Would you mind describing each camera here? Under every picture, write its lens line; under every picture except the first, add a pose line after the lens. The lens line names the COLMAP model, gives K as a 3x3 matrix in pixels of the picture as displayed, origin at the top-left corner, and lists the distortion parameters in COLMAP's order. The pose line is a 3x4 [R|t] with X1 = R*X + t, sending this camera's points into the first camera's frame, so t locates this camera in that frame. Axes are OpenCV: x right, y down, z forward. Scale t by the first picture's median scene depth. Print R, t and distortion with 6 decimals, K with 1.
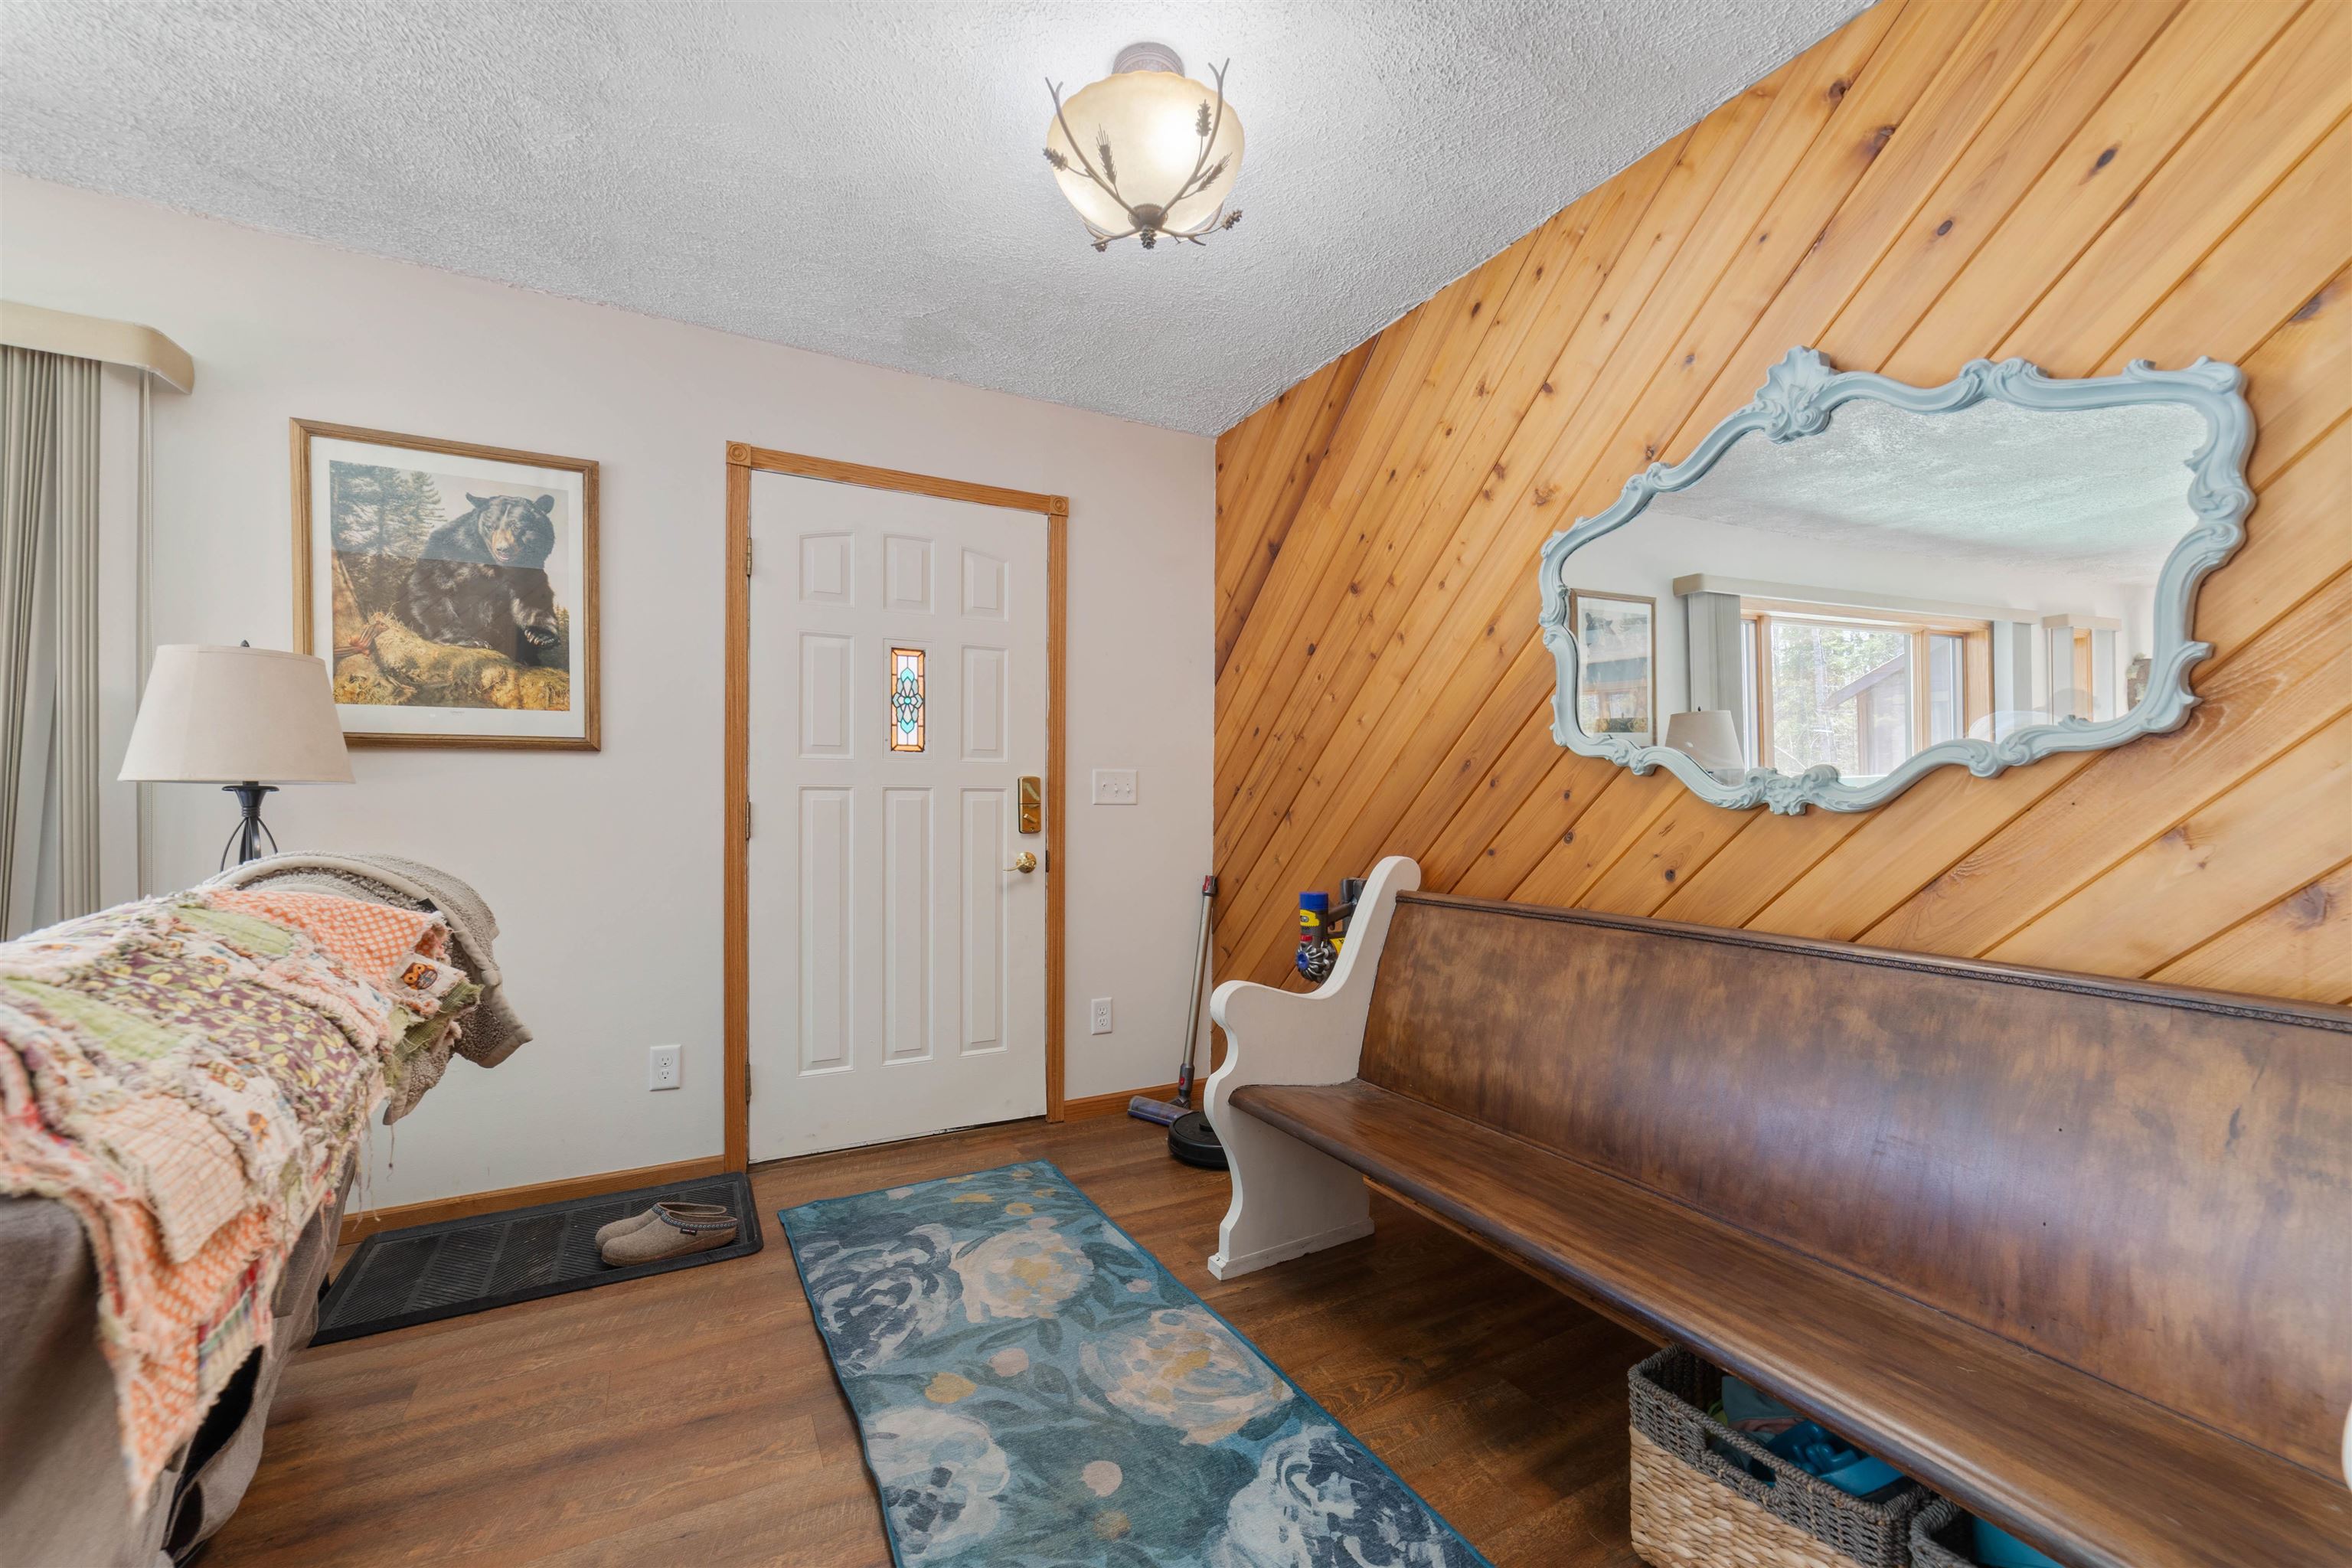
lens RADIAL K [[917.8, 0, 1164.7], [0, 917.8, 790.2], [0, 0, 1]] dist [-0.009498, 0.002916]
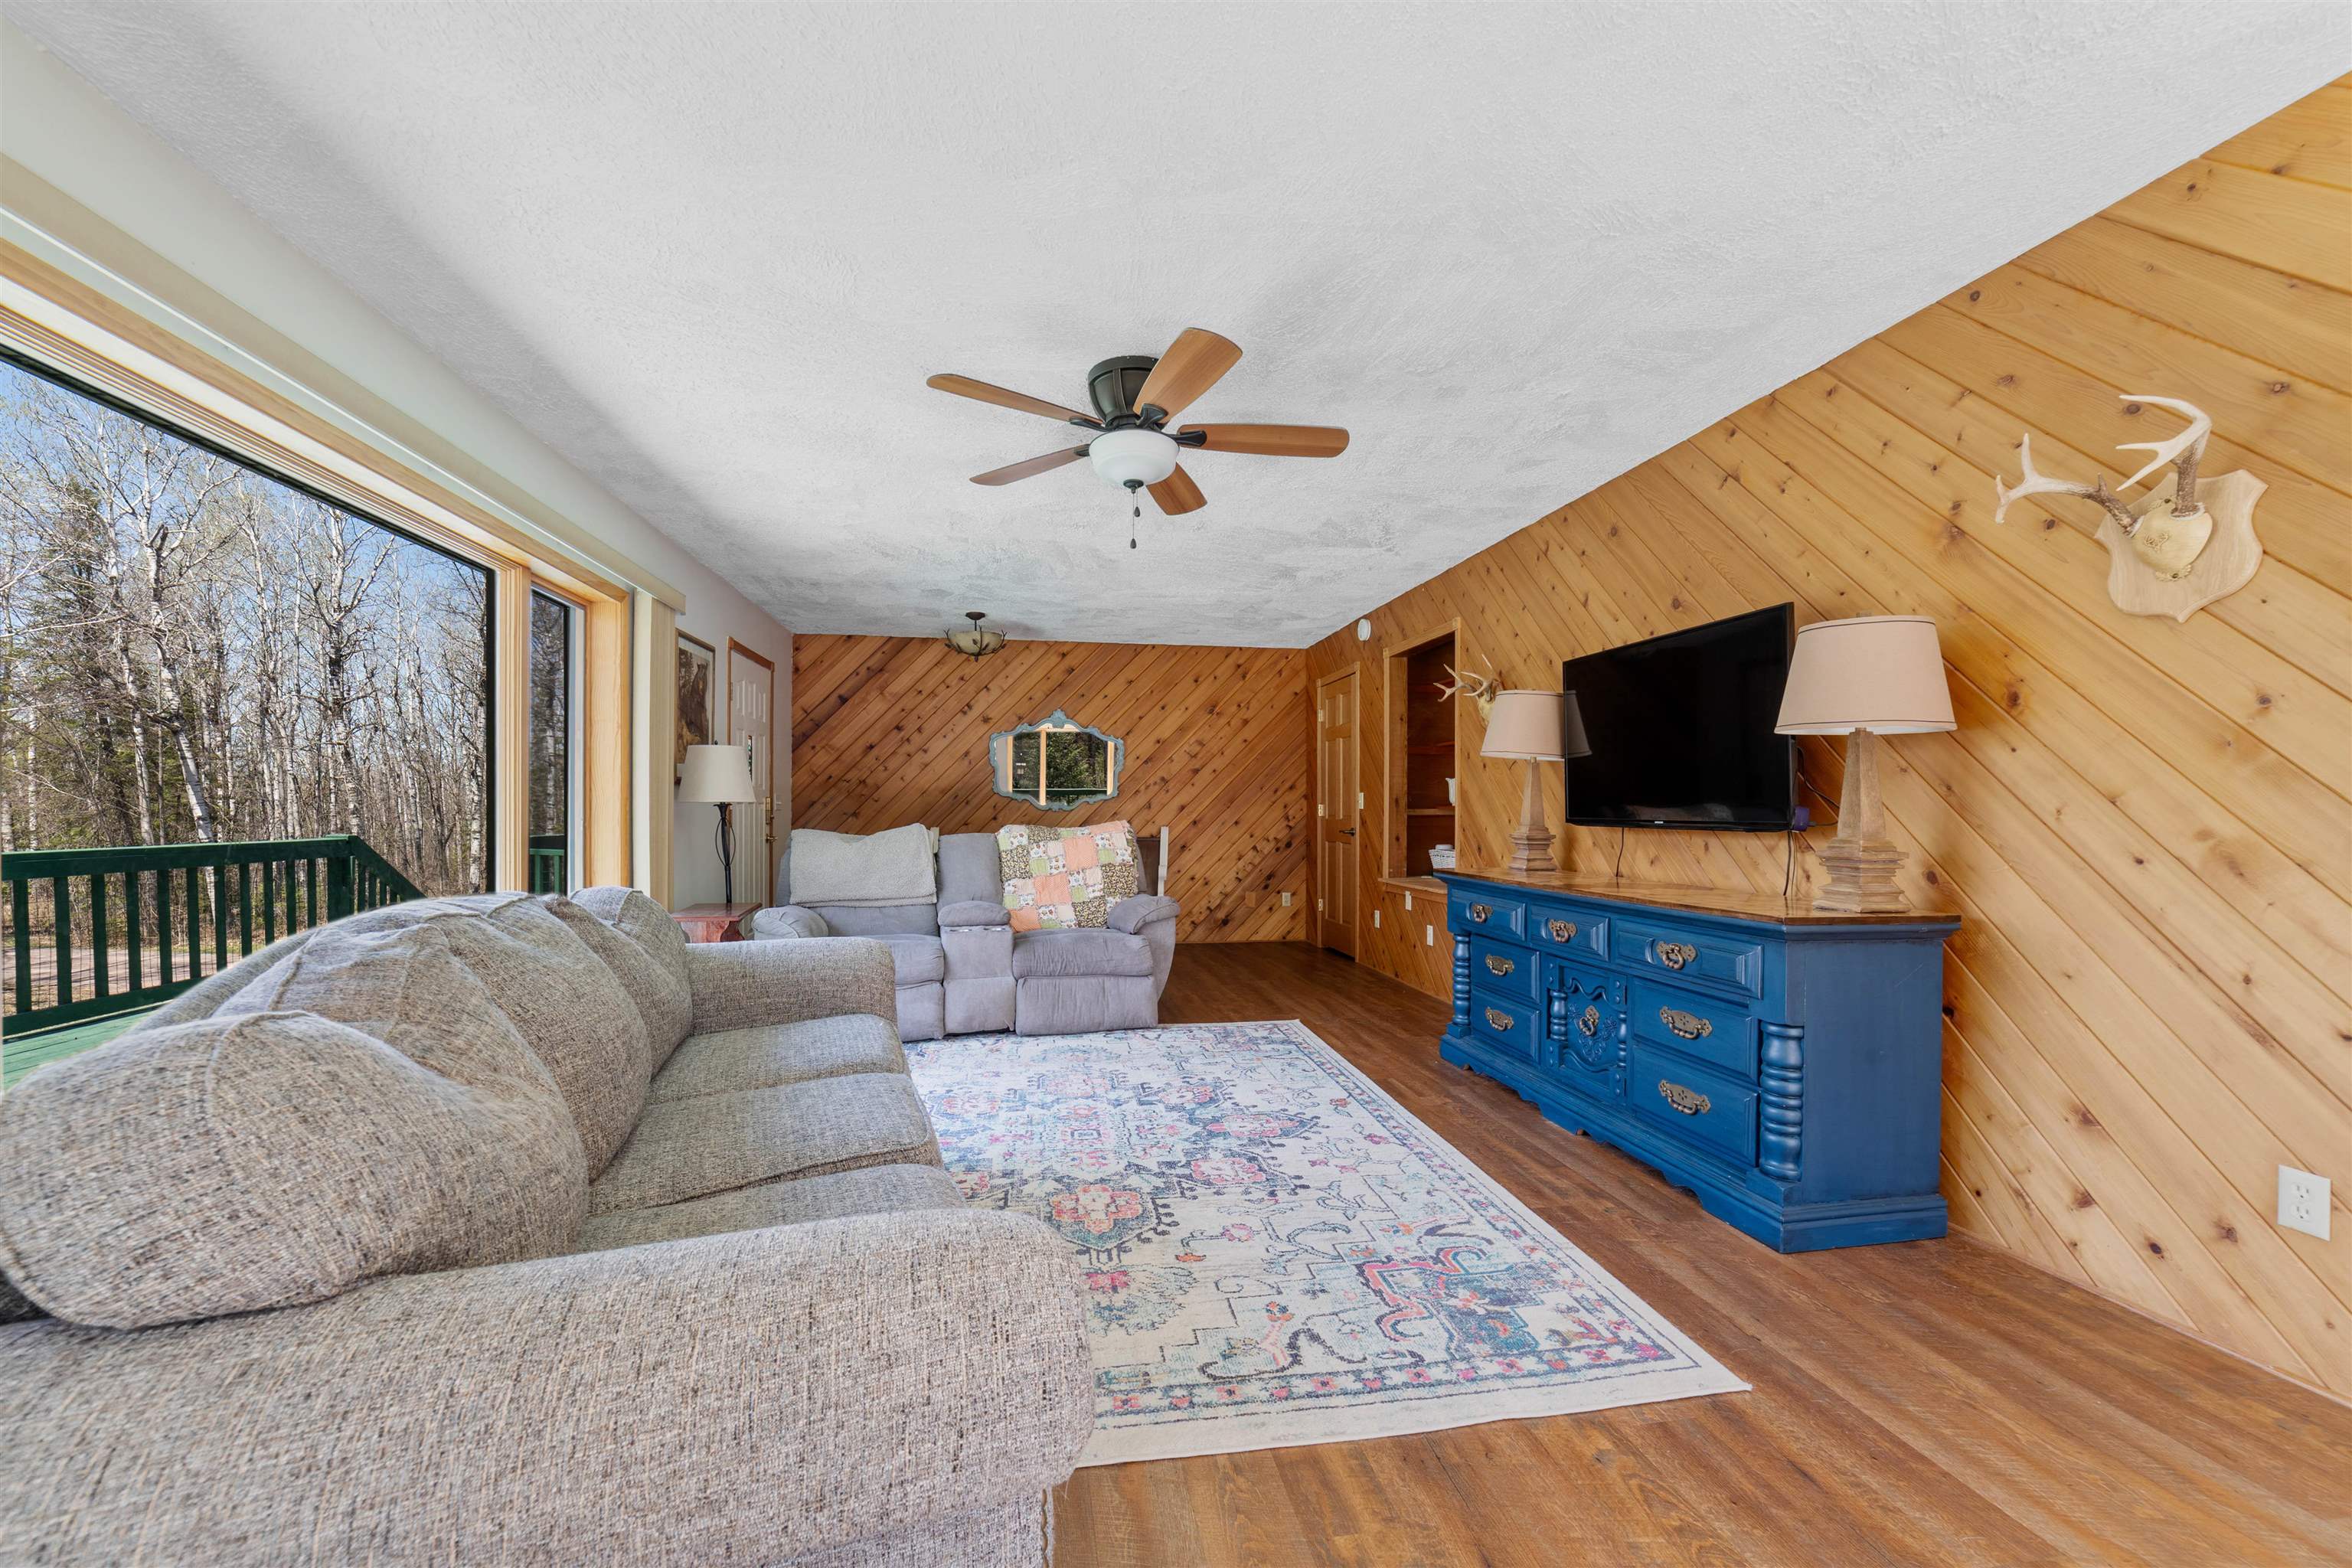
lens RADIAL K [[917.8, 0, 1159.1], [0, 917.8, 800.3], [0, 0, 1]] dist [-0.009498, 0.002916]
pose [[0.322663, 0.004305, 0.946504, -2.091360], [-0.005829, 0.999980, -0.002561, -0.010189], [-0.946496, -0.004691, 0.322682, -0.576640]]
